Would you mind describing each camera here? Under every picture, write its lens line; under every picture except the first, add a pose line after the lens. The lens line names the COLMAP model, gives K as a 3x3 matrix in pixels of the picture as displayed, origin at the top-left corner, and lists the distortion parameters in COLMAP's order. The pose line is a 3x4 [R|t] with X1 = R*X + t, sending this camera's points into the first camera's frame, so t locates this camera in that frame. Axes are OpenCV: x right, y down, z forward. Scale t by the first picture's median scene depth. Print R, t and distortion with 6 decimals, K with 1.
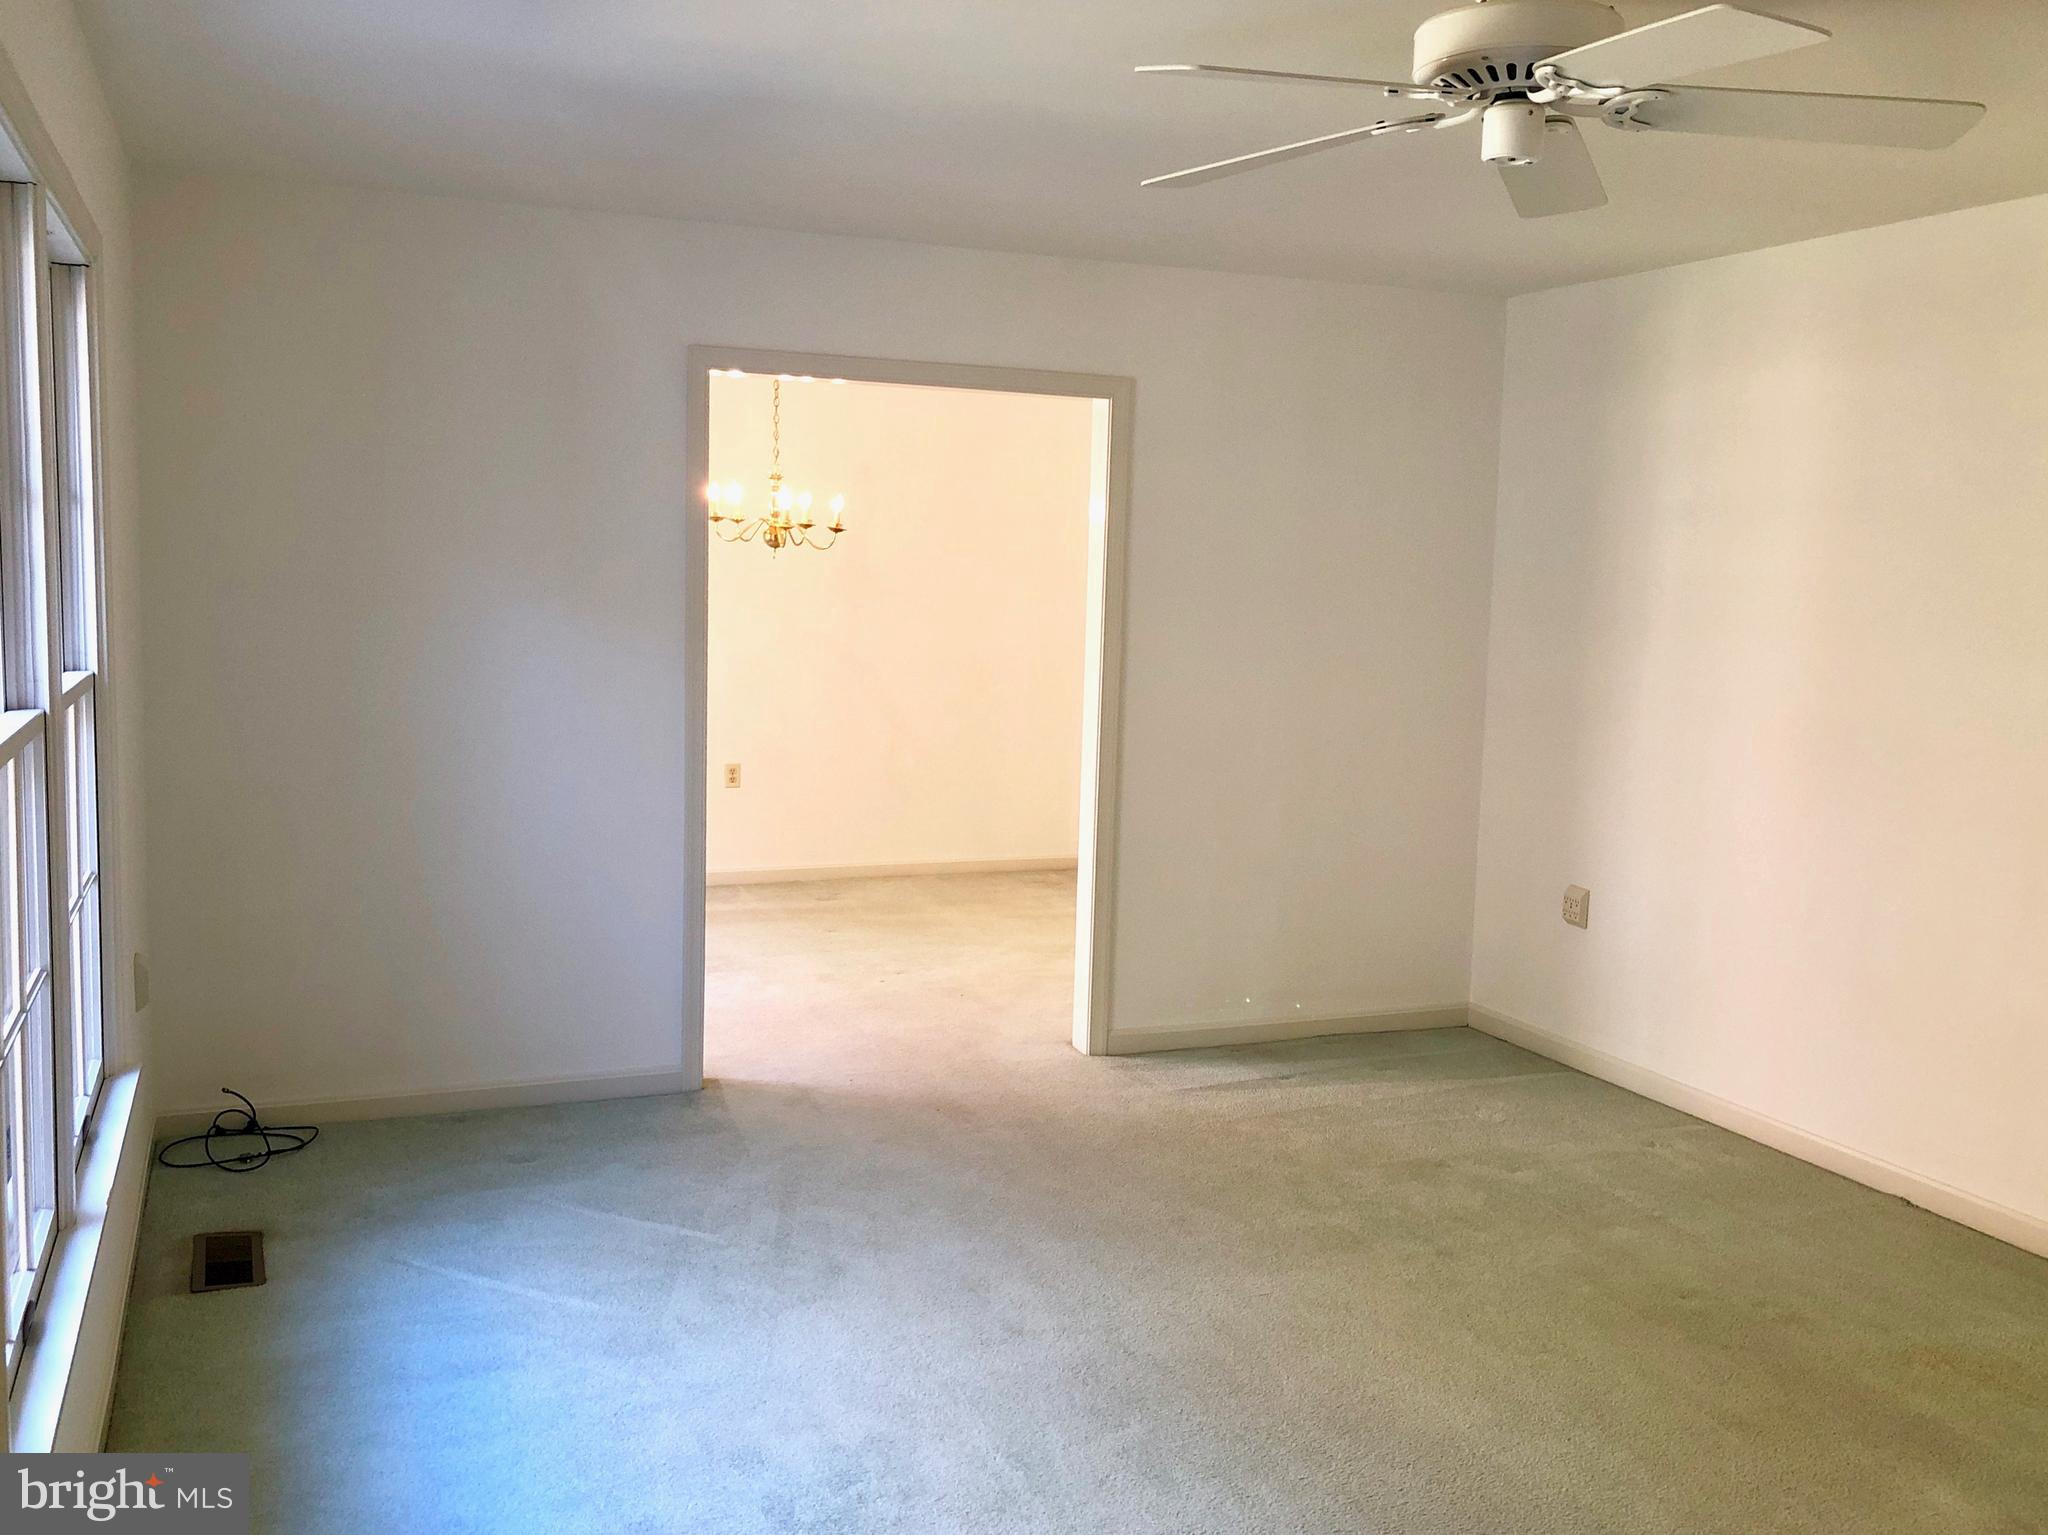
lens RADIAL K [[1846.4, 0, 1024.0], [0, 1846.4, 767.5], [0, 0, 1]] dist [0.050129, -0.000086]
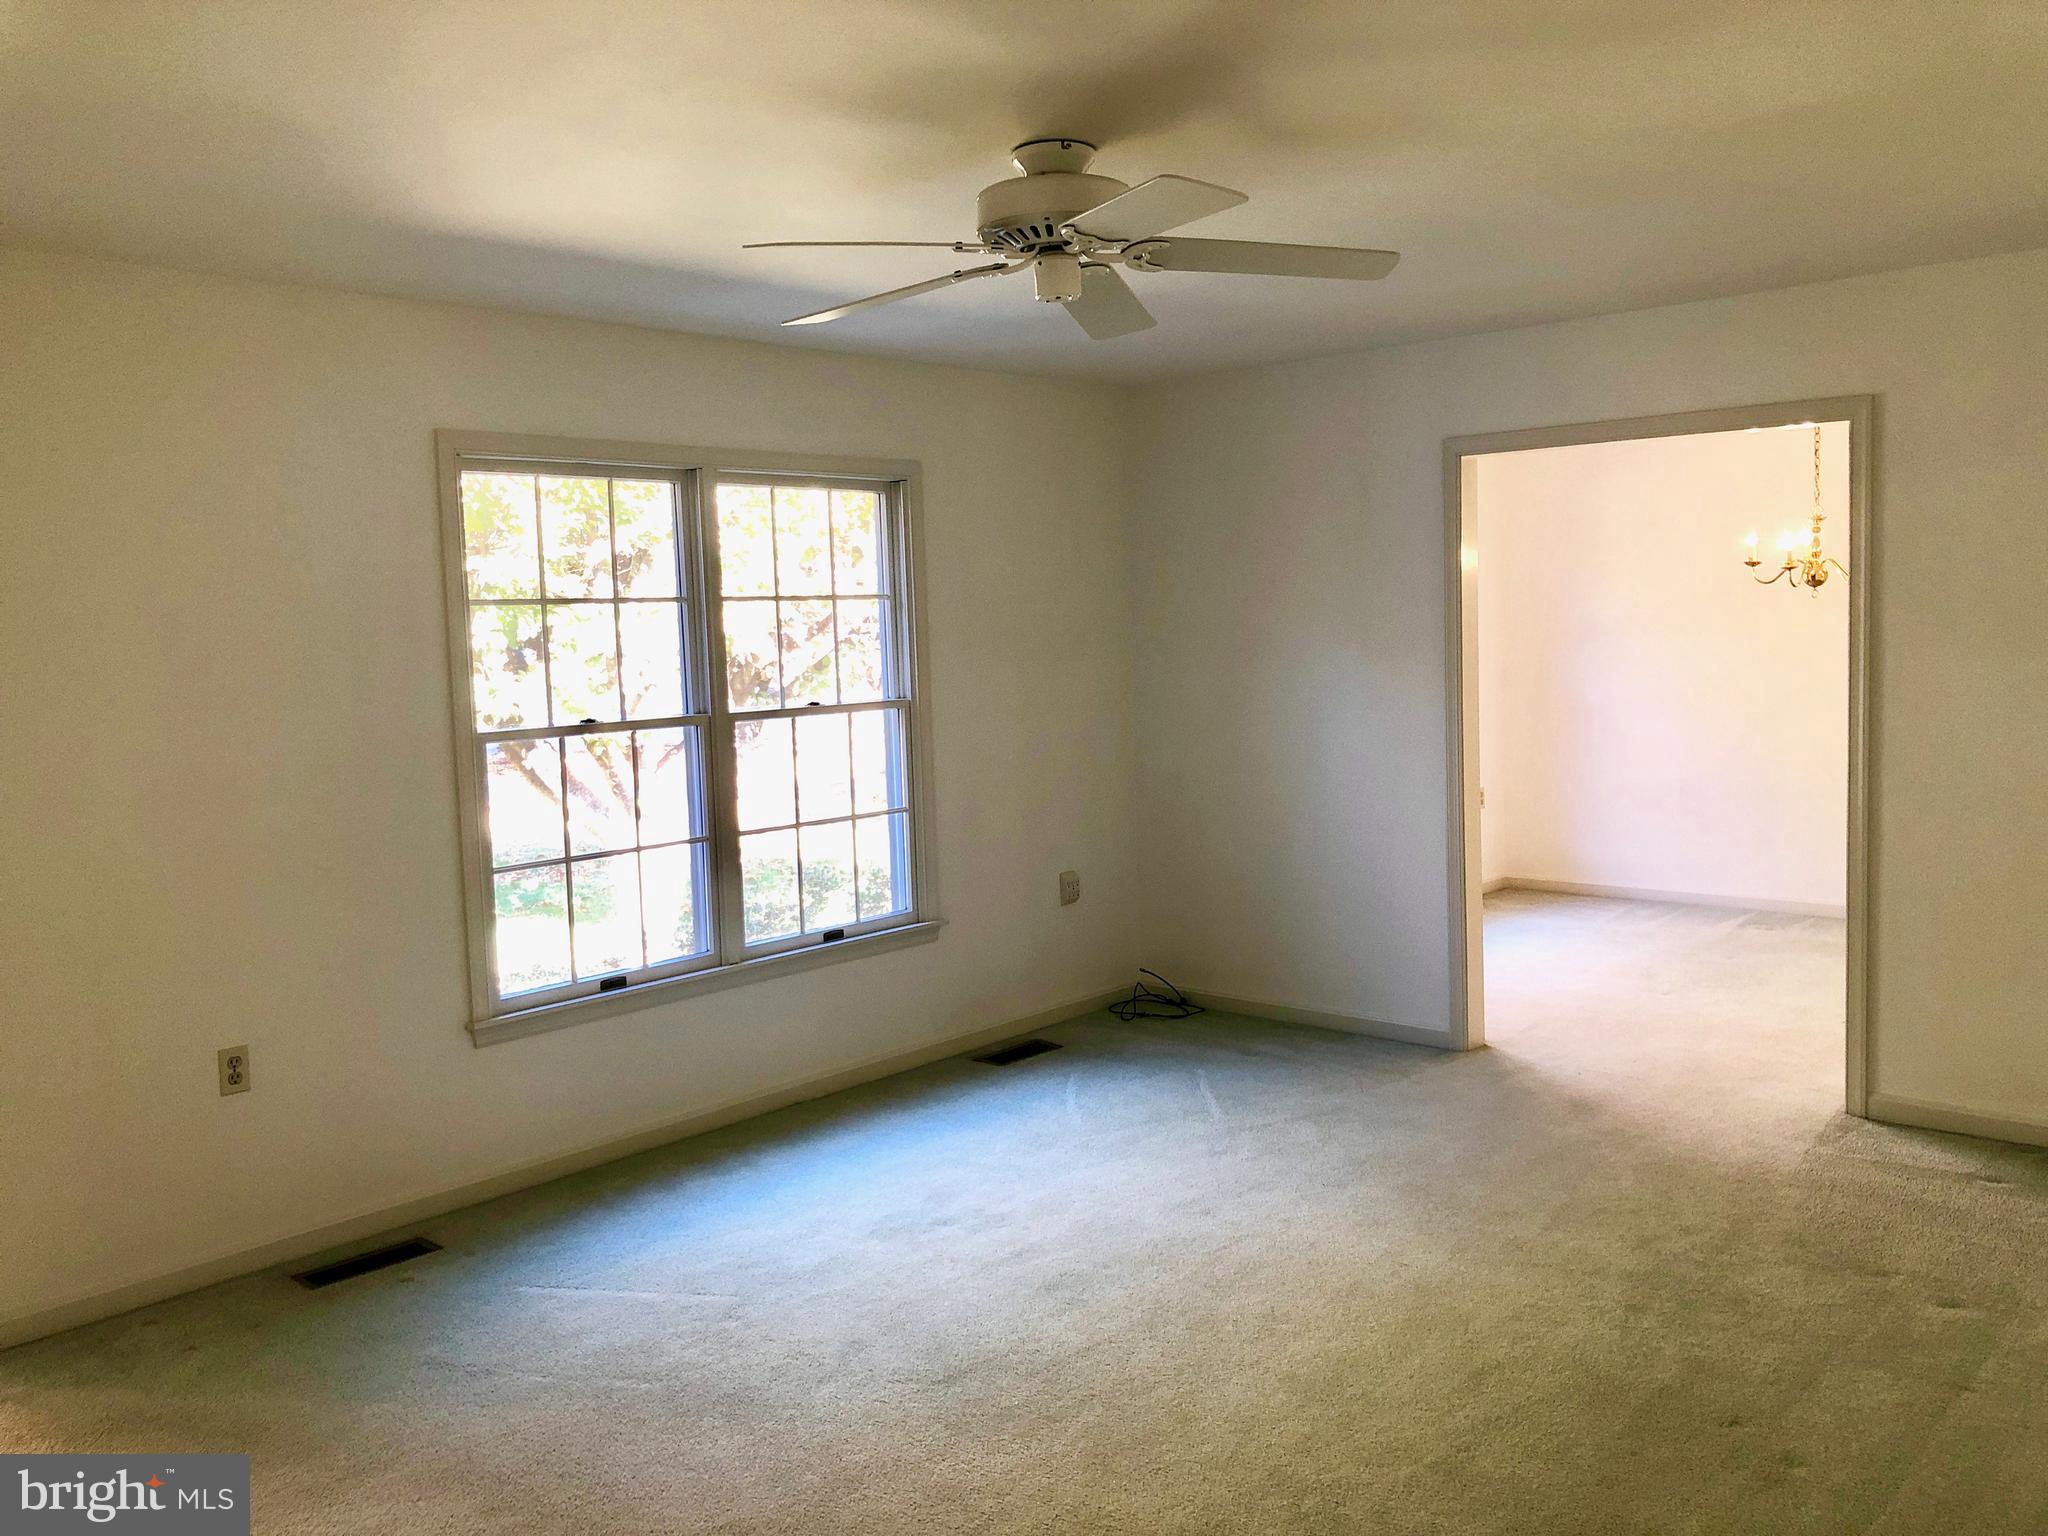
lens RADIAL K [[1707.7, 0, 1010.8], [0, 1707.7, 755.6], [0, 0, 1]] dist [0.031832, -0.002546]
pose [[0.422182, 0.032863, -0.905915, 0.736682], [-0.057765, 0.998287, 0.009294, -0.011074], [0.904669, 0.048406, 0.423357, 0.264572]]
